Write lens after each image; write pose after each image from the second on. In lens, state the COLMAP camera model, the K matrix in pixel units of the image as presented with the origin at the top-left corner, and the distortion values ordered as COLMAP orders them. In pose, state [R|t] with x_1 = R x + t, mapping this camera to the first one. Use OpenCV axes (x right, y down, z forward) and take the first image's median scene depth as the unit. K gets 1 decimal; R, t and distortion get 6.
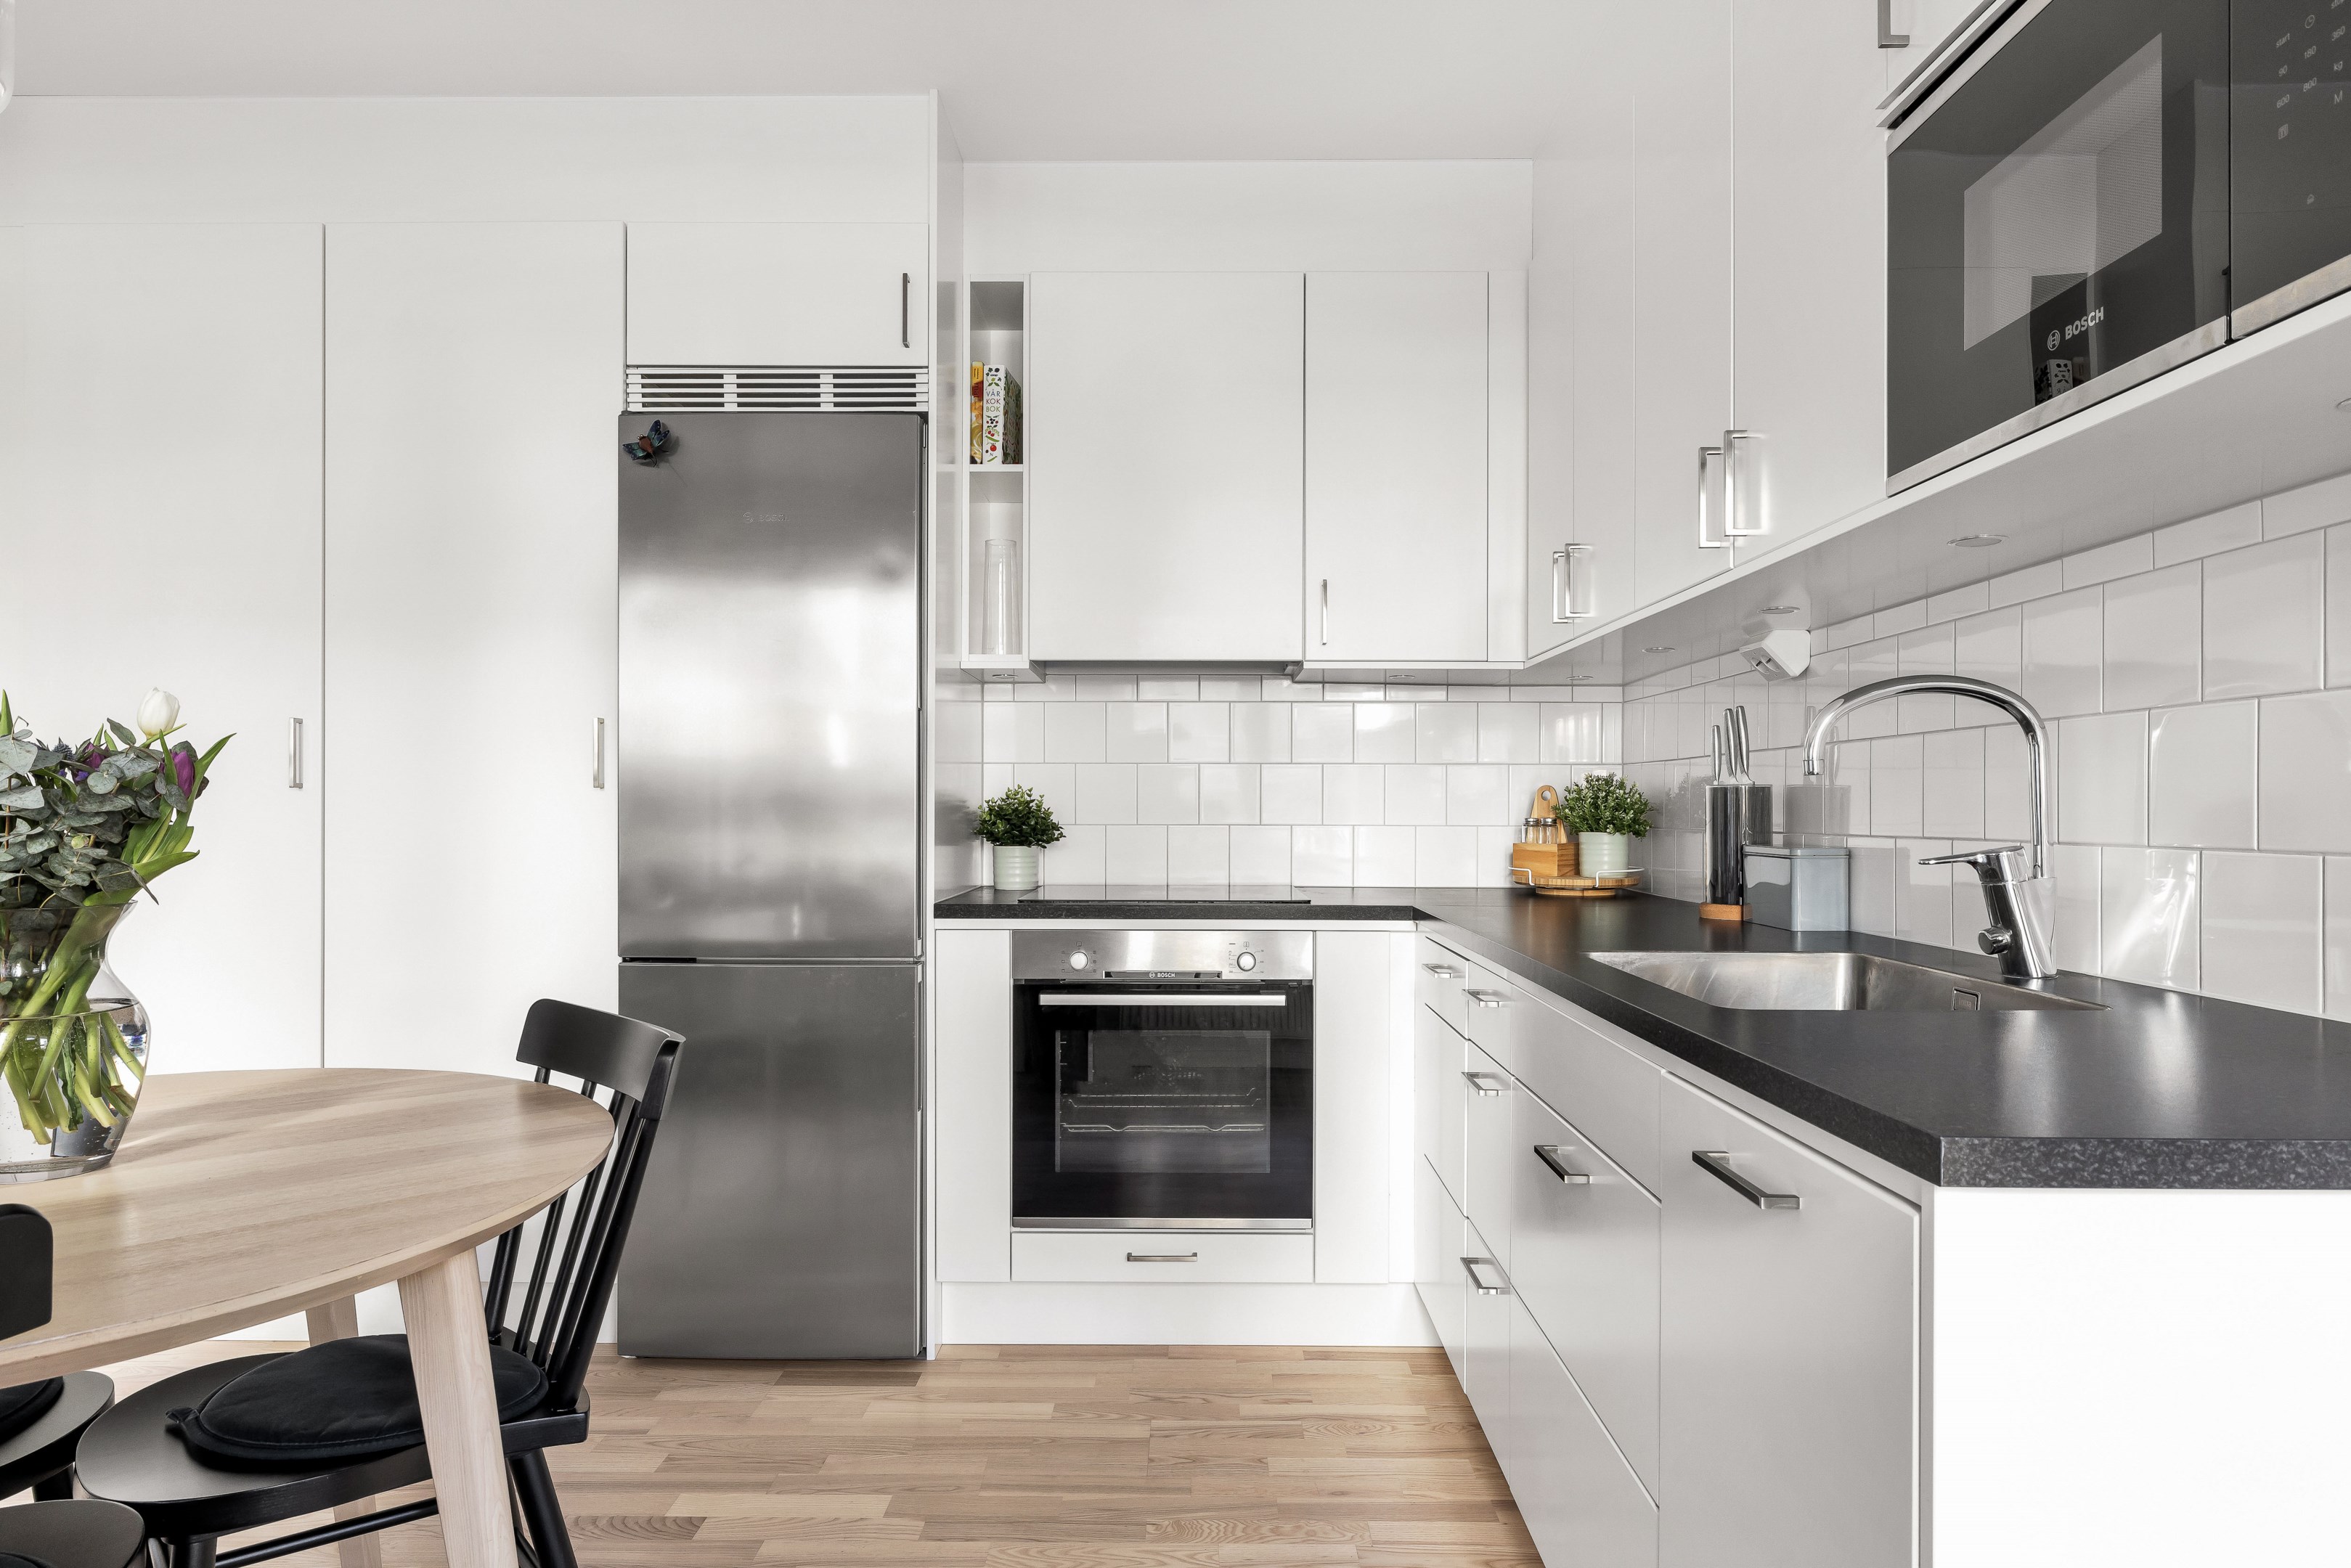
lens RADIAL K [[1348.1, 0, 1161.4], [0, 1348.1, 814.6], [0, 0, 1]] dist [-0.002912, 0.000895]
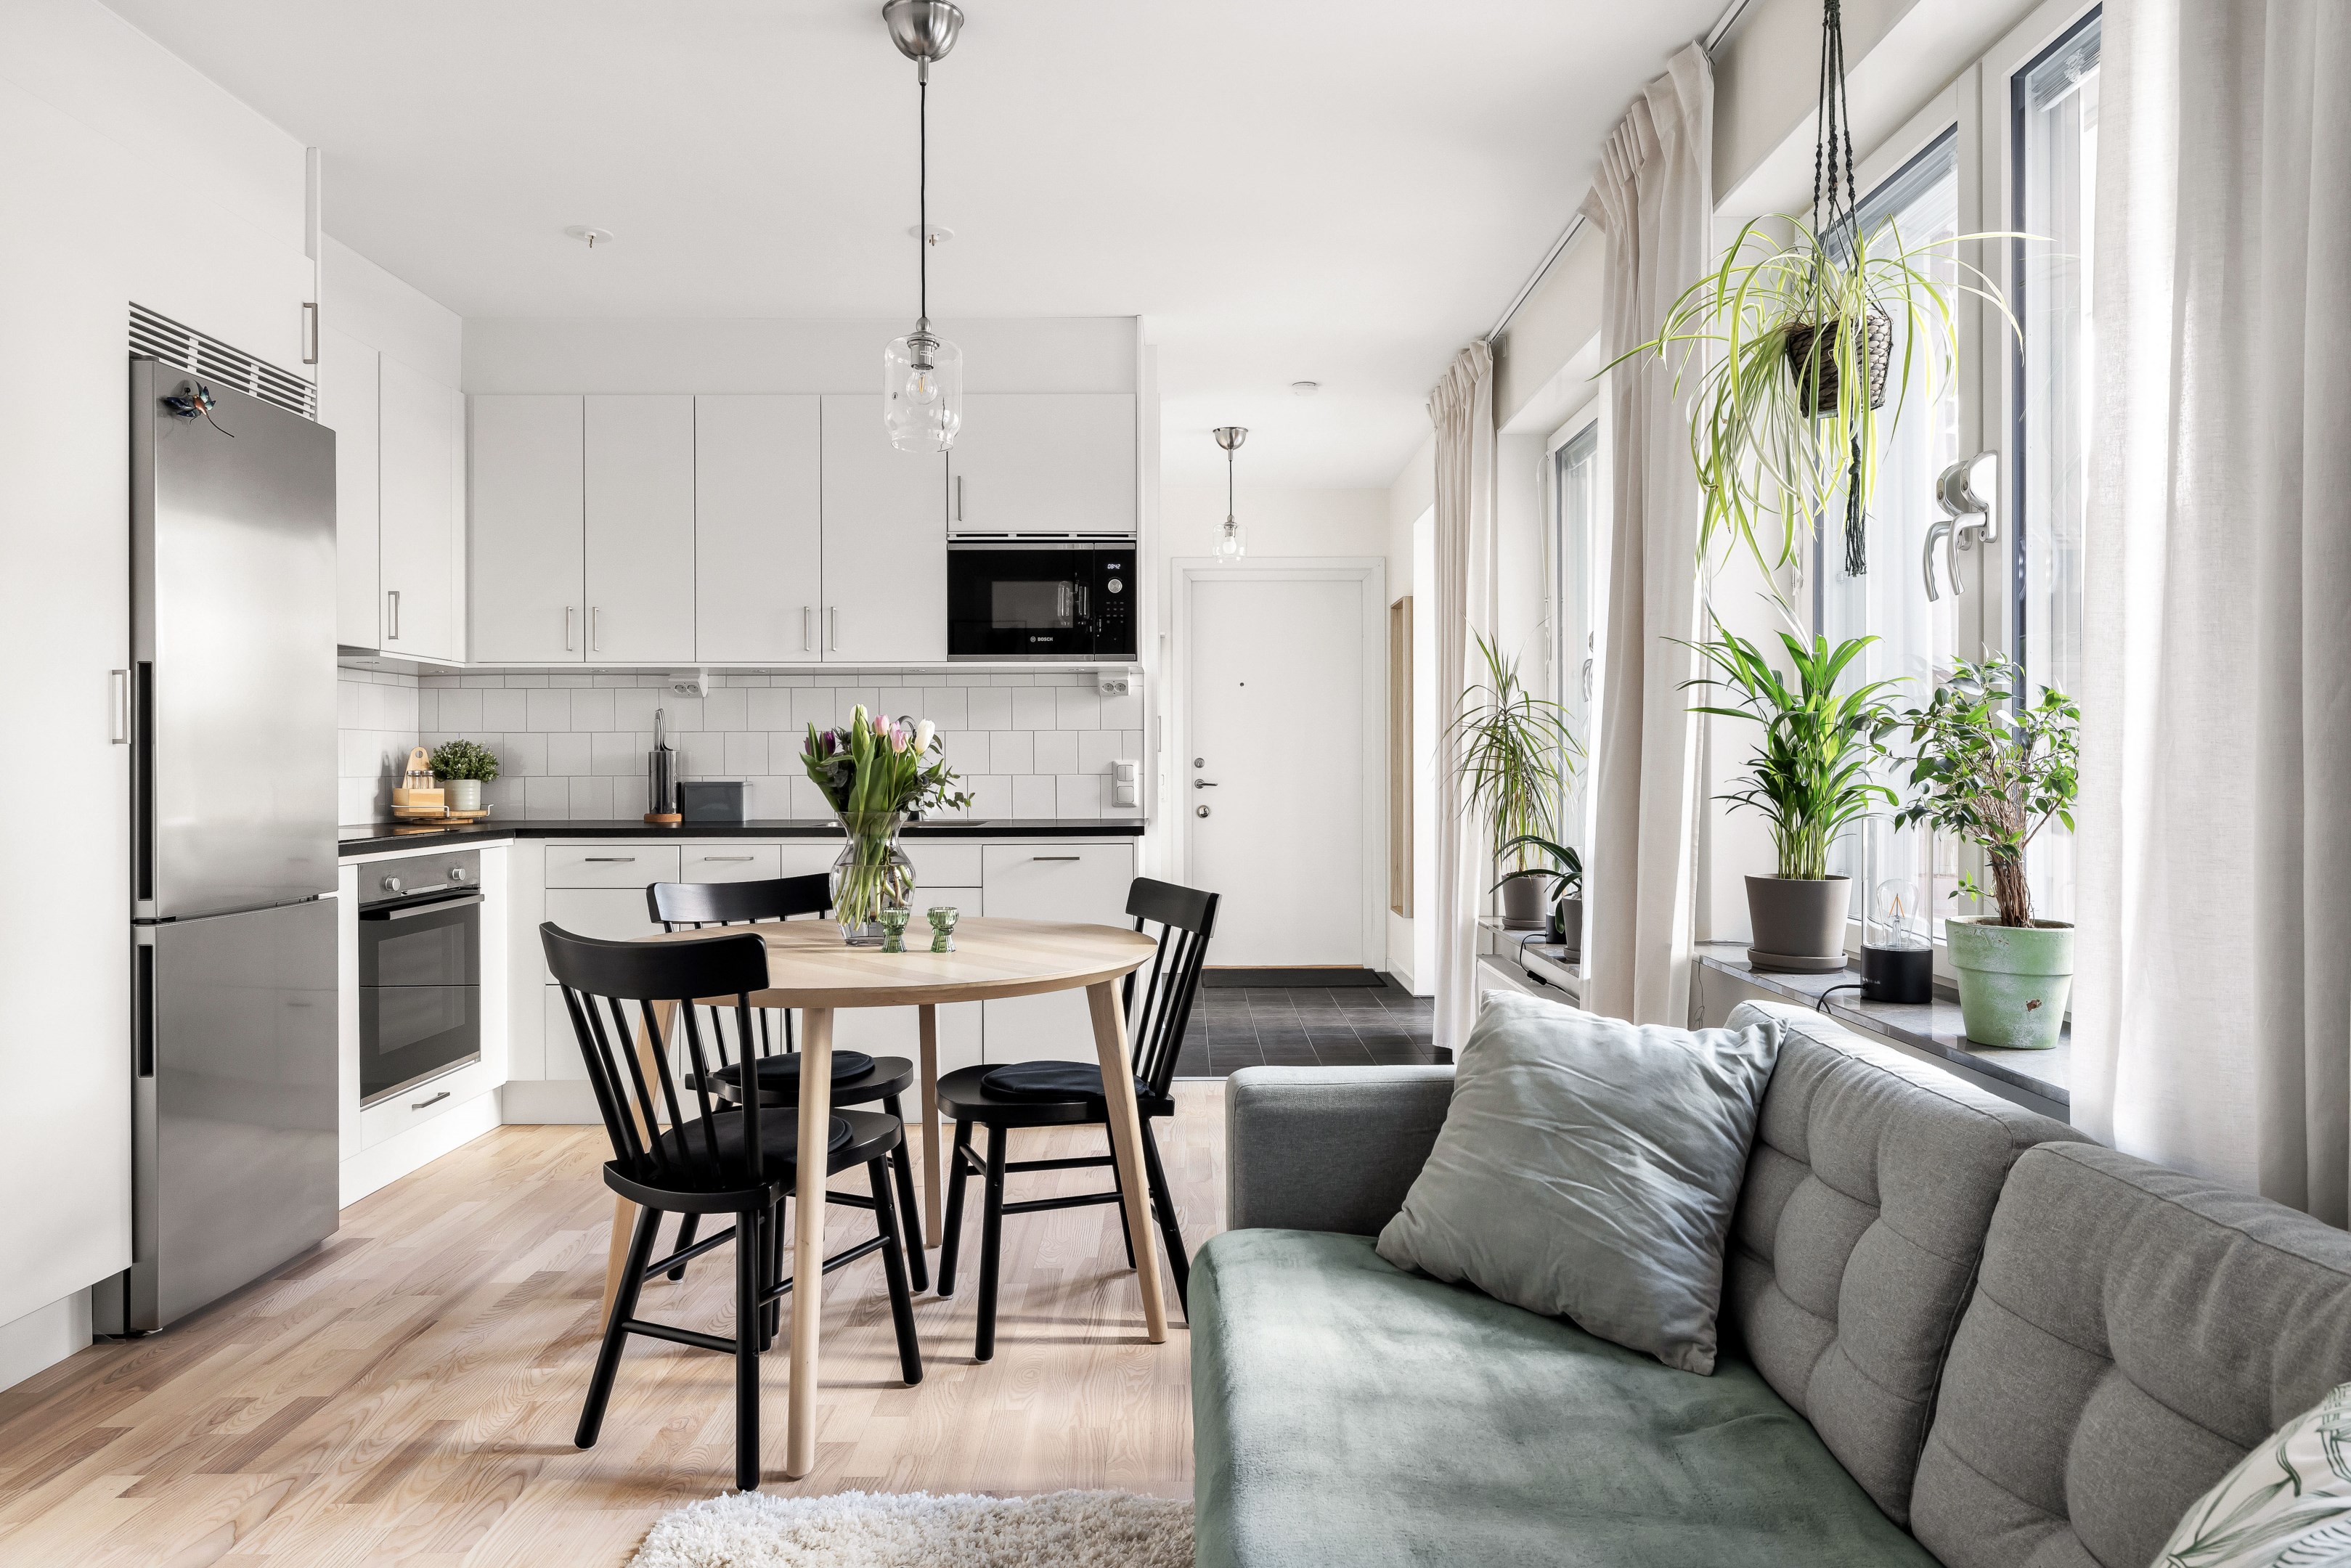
lens RADIAL K [[1443.4, 0, 1191.1], [0, 1443.4, 775.5], [0, 0, 1]] dist [0.040060, 0.000244]
pose [[-0.011545, -0.014323, 0.999831, -1.452176], [-0.001051, 0.999897, 0.014312, -0.014622], [-0.999933, -0.000886, -0.011559, 0.262991]]
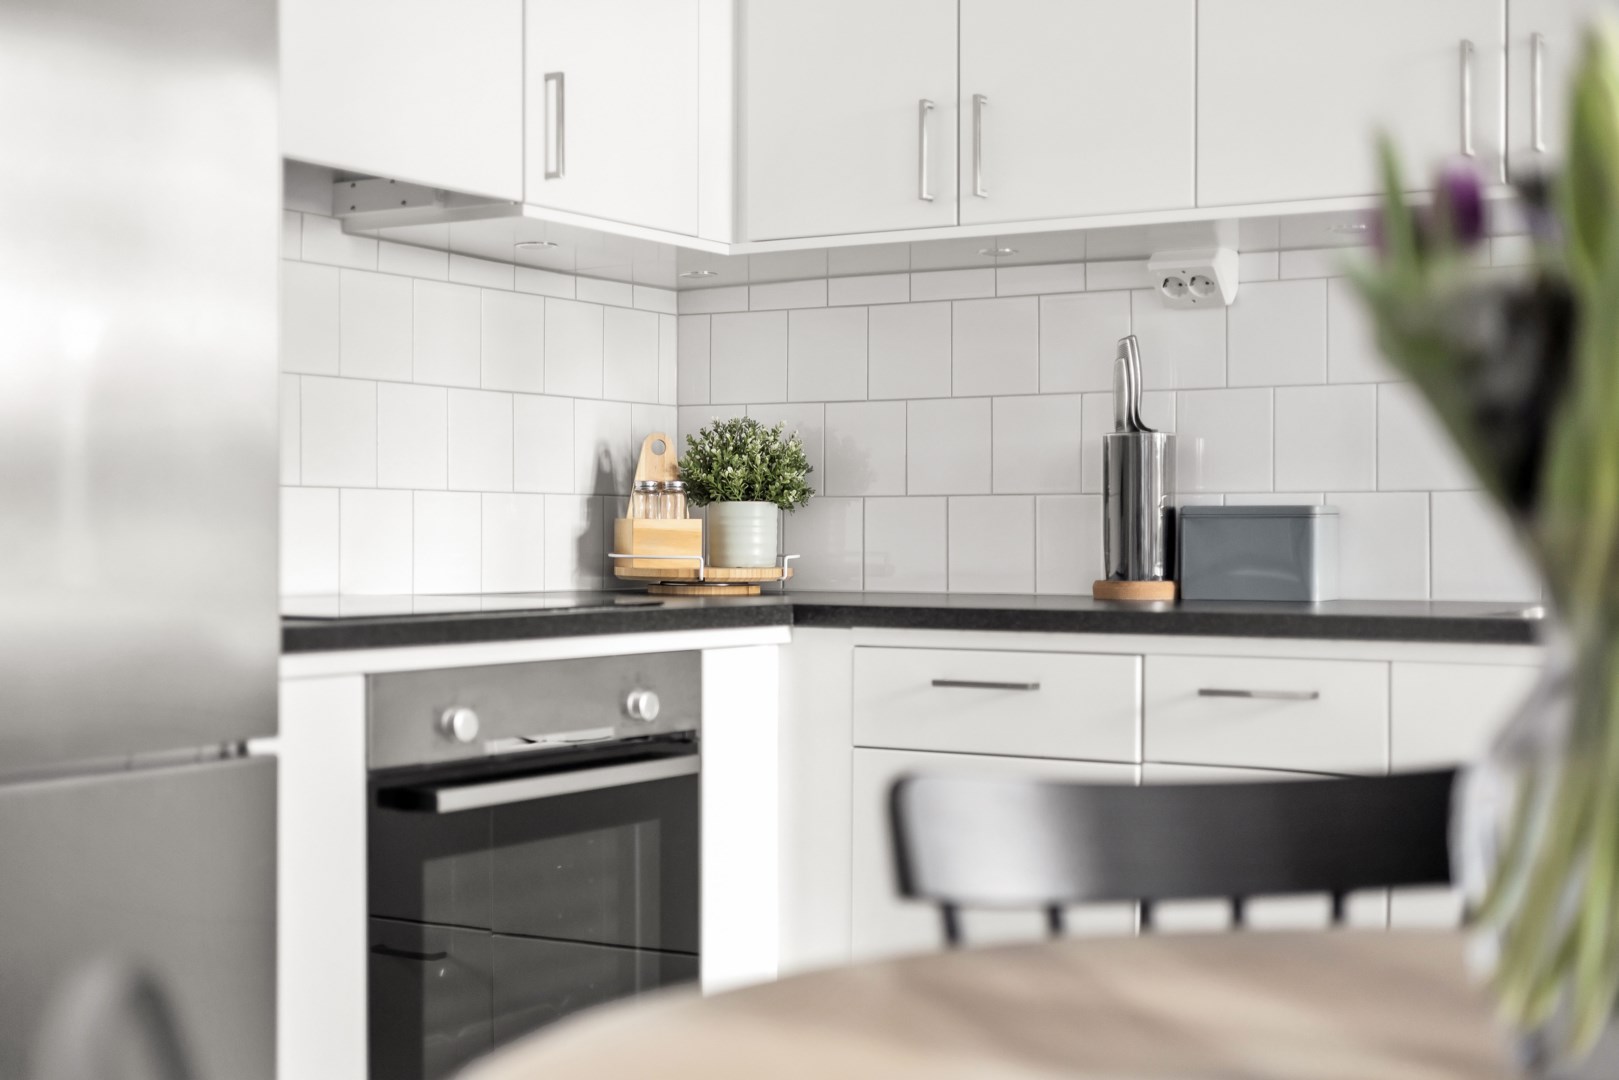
lens RADIAL K [[2249.2, 0, 814.6], [0, 2249.2, 539.9], [0, 0, 1]] dist [-0.035544, 0.000000]
pose [[0.527284, -0.004864, 0.849675, -0.741784], [-0.000839, 0.999980, 0.006245, 0.030116], [-0.849688, -0.004006, 0.527270, 0.415451]]
